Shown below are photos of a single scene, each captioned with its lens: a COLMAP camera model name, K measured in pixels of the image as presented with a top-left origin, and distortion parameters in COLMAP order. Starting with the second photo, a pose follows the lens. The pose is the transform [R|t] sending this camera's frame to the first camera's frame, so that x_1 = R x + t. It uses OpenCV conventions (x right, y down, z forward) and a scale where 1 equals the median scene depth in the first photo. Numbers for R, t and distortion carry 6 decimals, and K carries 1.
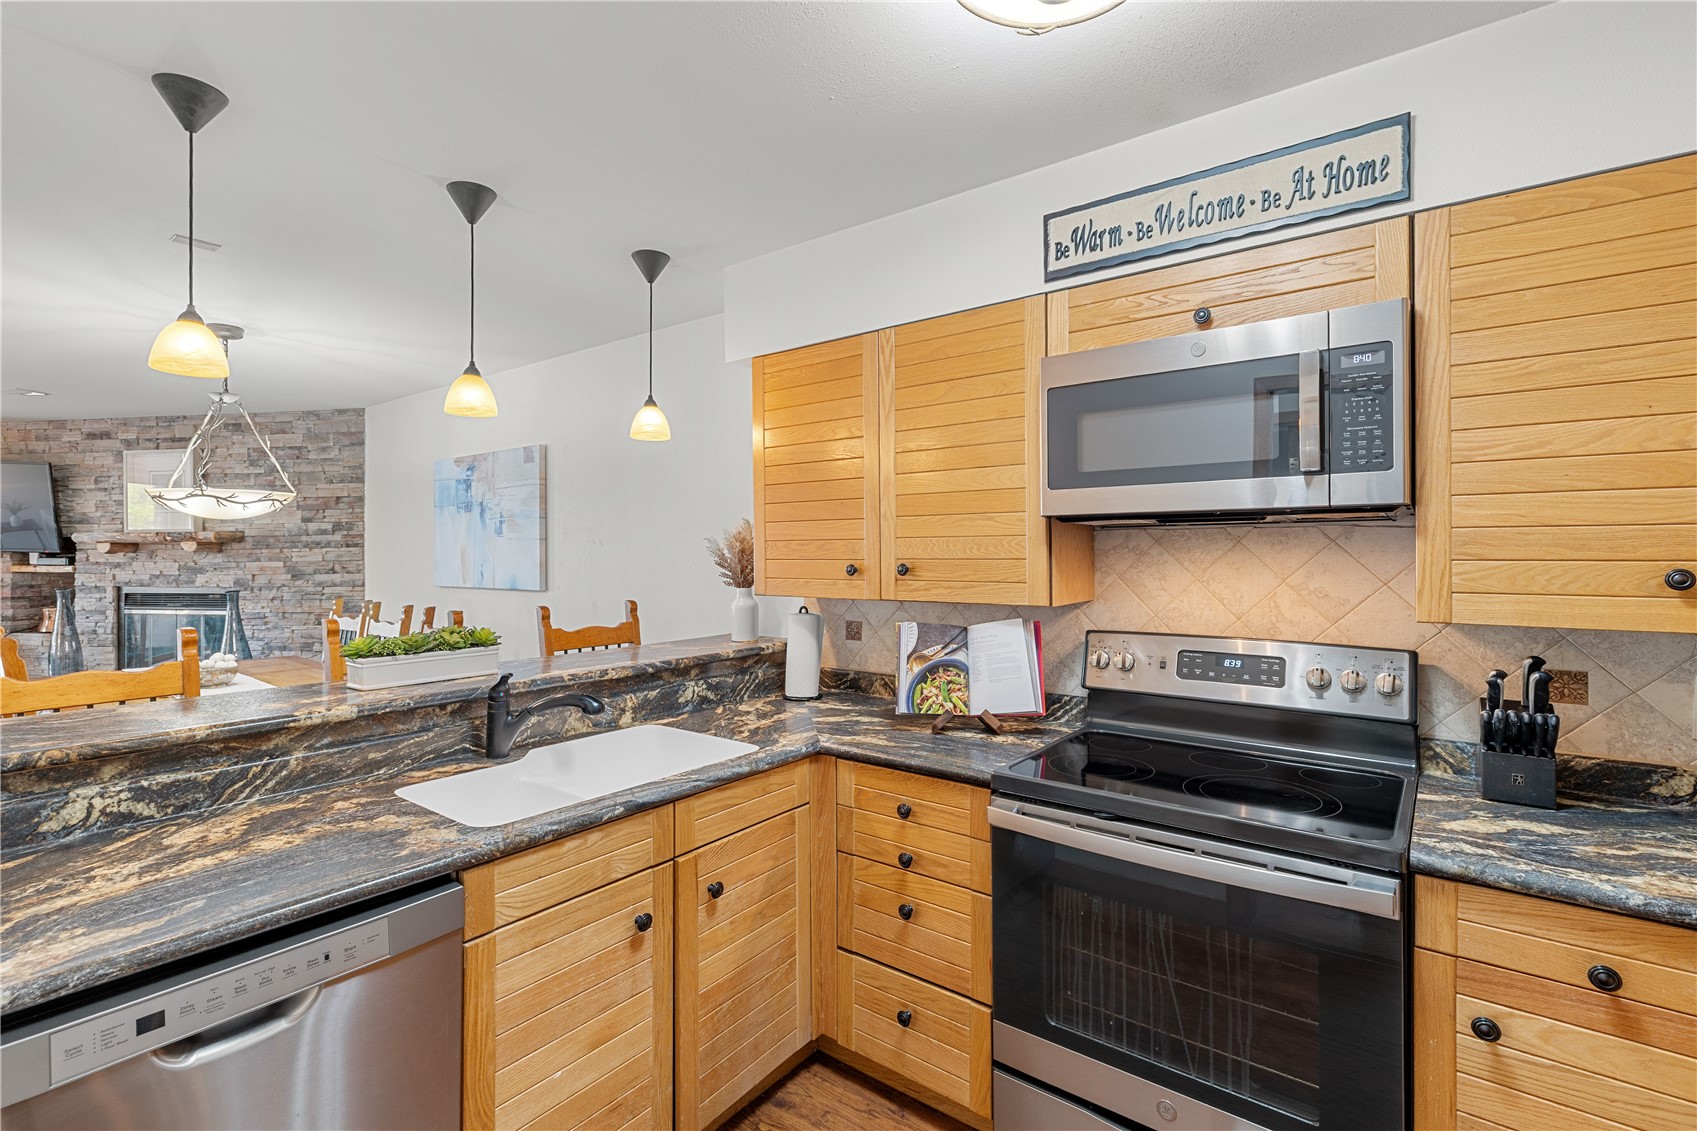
lens RADIAL K [[765.4, 0, 844.4], [0, 765.4, 550.5], [0, 0, 1]] dist [0.003964, 0.000382]
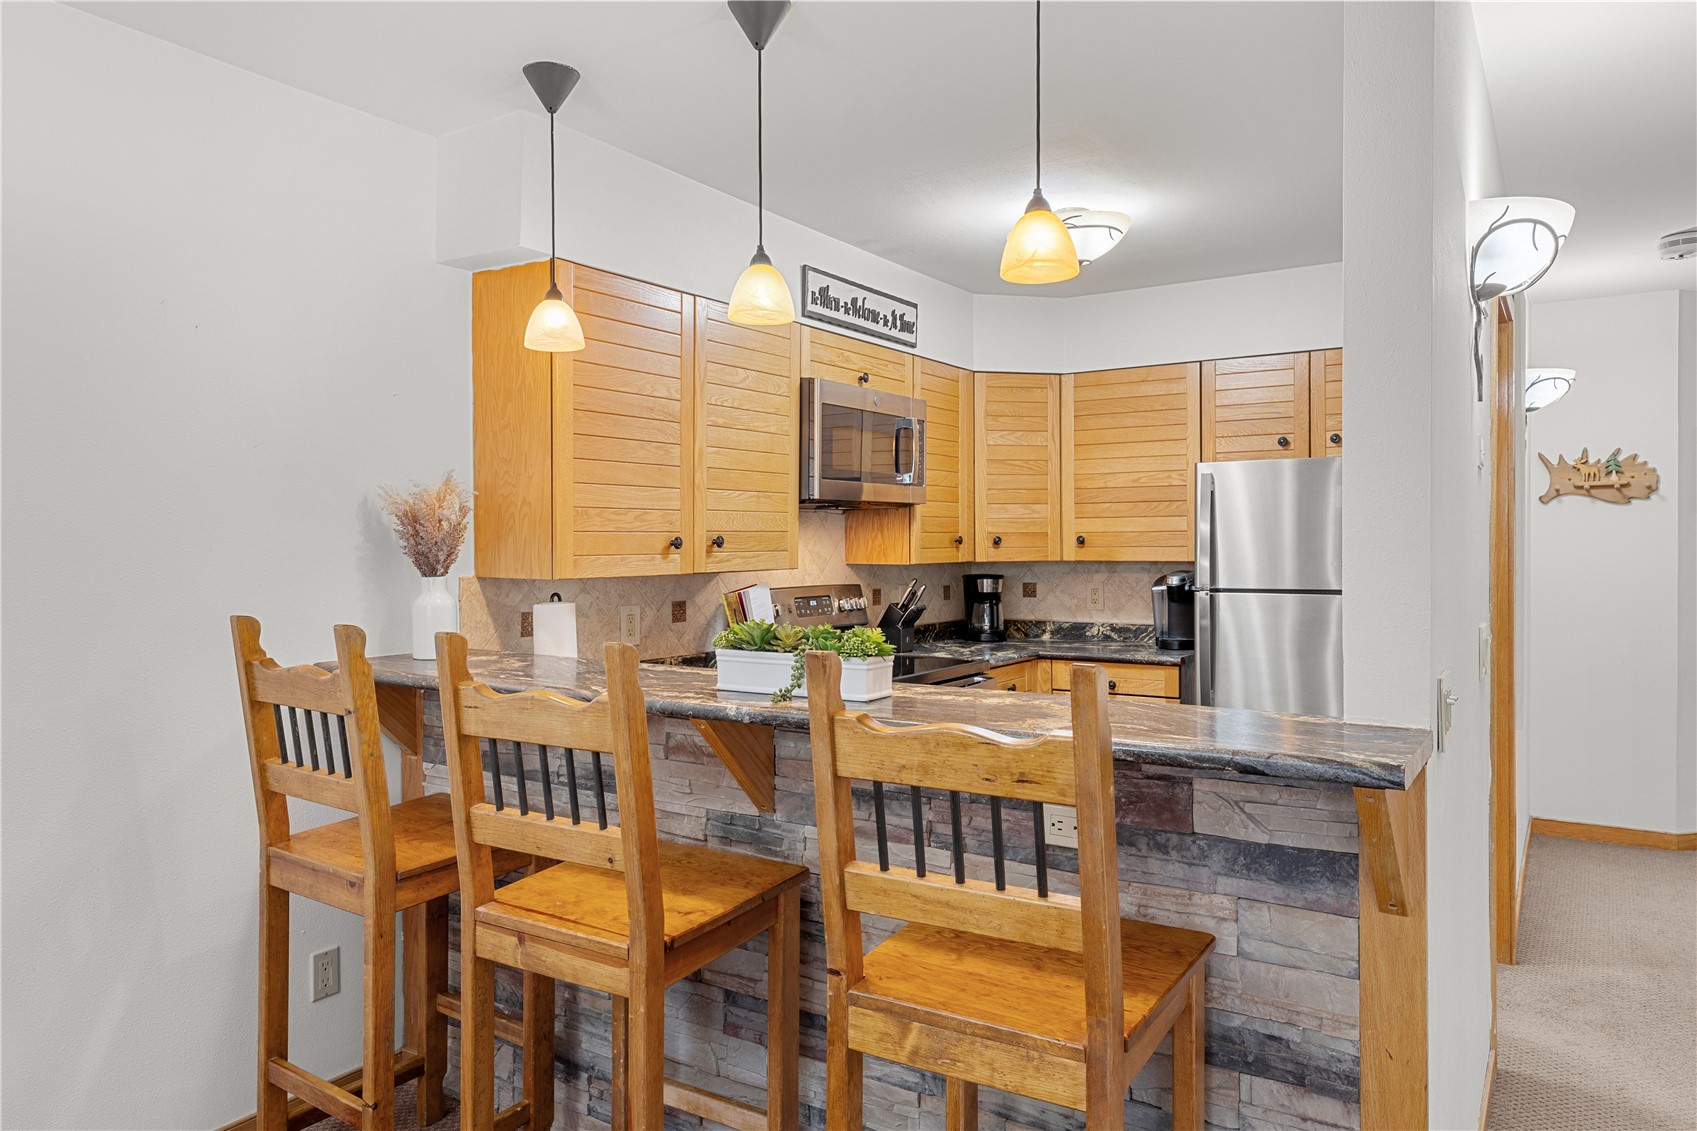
lens RADIAL K [[1118.7, 0, 884.8], [0, 1118.7, 549.5], [0, 0, 1]] dist [0.009556, -0.000654]
pose [[-0.095988, -0.006044, 0.995364, -1.810378], [0.000748, 0.999981, 0.006144, 0.033593], [-0.995382, 0.001334, -0.095982, 1.165673]]
